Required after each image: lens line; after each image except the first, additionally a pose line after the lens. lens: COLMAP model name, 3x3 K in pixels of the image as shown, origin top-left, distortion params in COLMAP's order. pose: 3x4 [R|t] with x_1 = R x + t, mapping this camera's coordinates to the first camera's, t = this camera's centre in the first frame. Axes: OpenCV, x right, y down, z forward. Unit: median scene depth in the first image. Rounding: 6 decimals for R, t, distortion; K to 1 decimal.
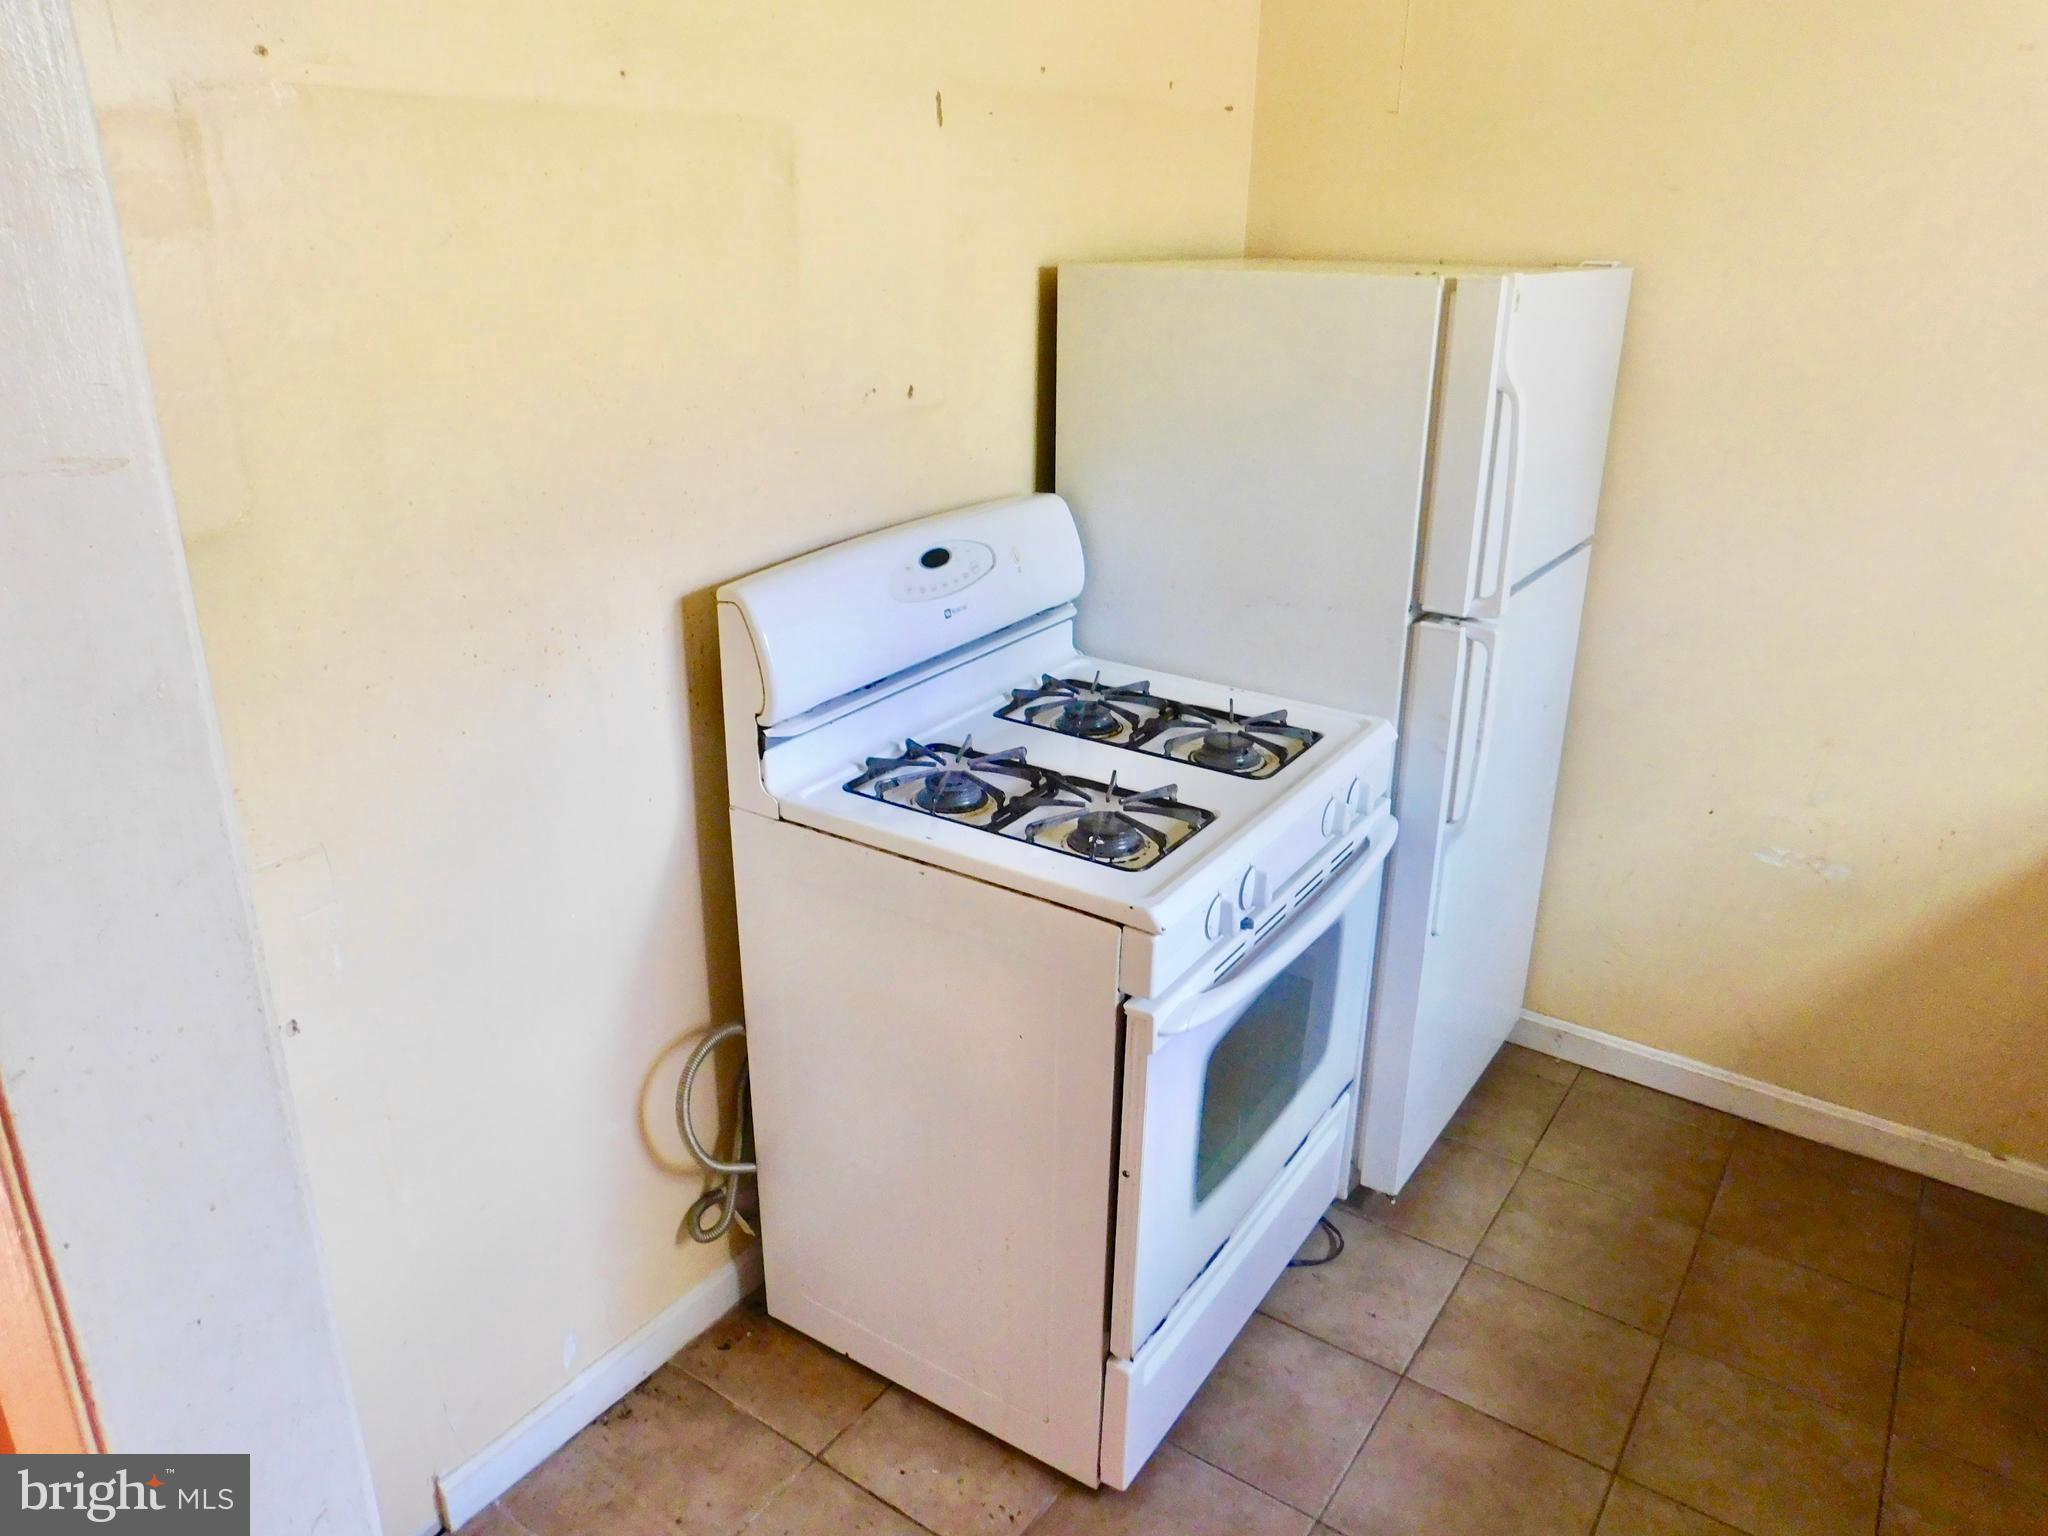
lens RADIAL K [[1427.9, 0, 1027.8], [0, 1427.9, 773.7], [0, 0, 1]] dist [-0.029560, 0.016514]
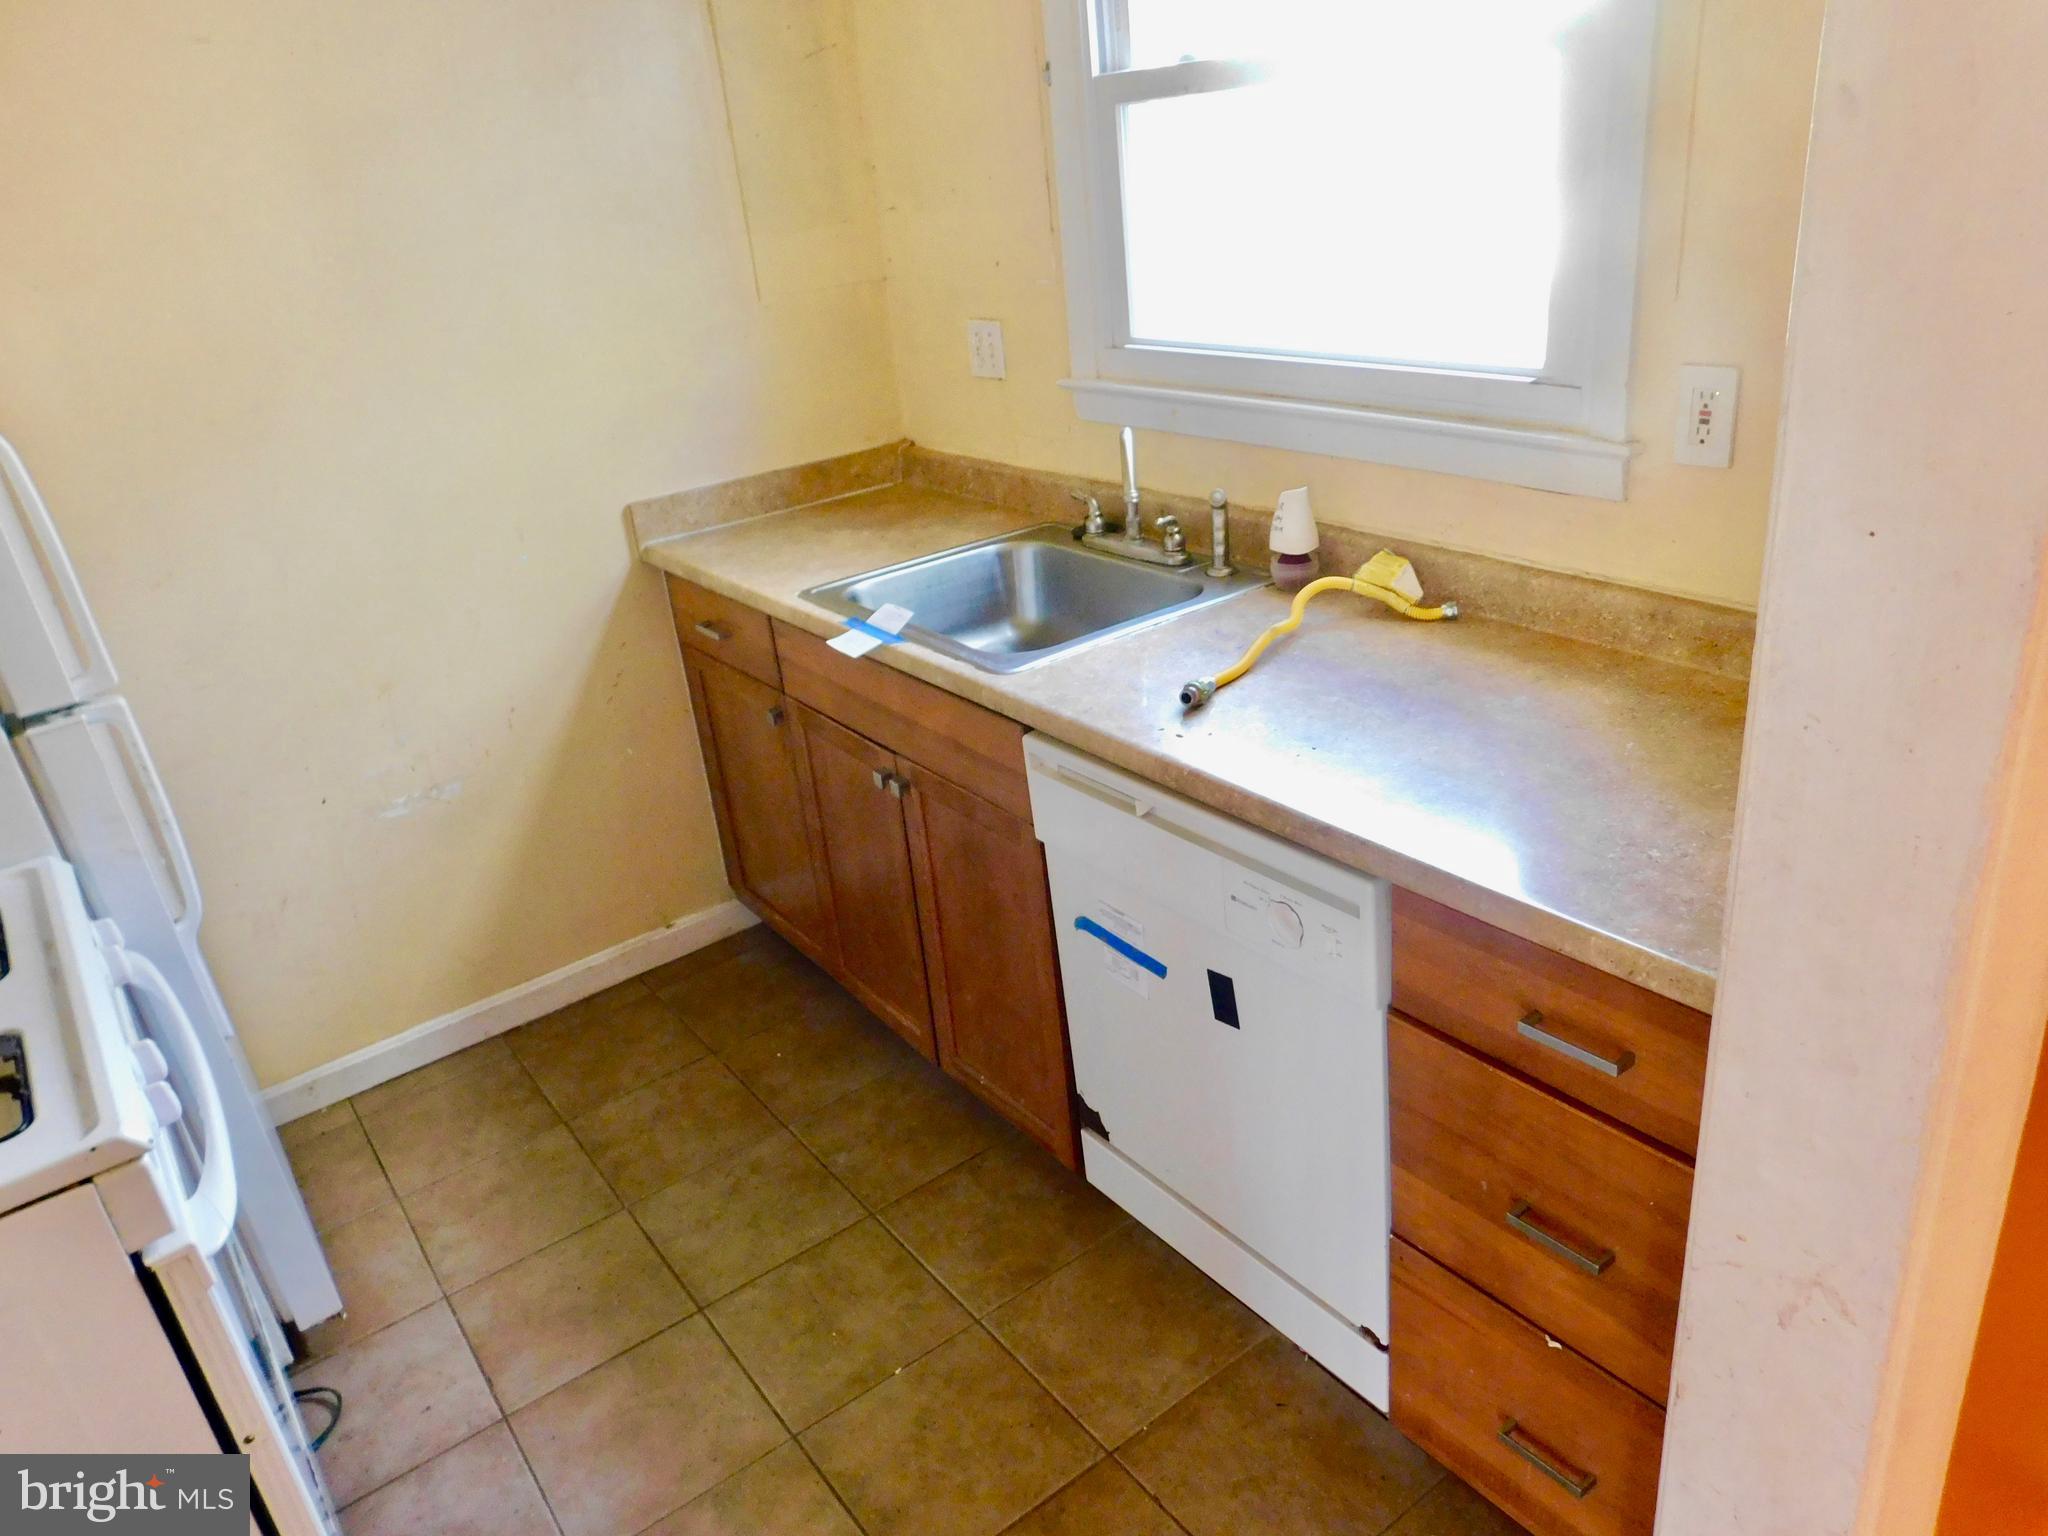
lens RADIAL K [[1427.9, 0, 1025.5], [0, 1427.9, 763.0], [0, 0, 1]] dist [-0.029560, 0.016514]
pose [[0.333884, -0.437550, 0.834908, -0.197177], [0.460964, 0.848392, 0.260275, -0.031466], [-0.822213, 0.297962, 0.484959, 0.105795]]
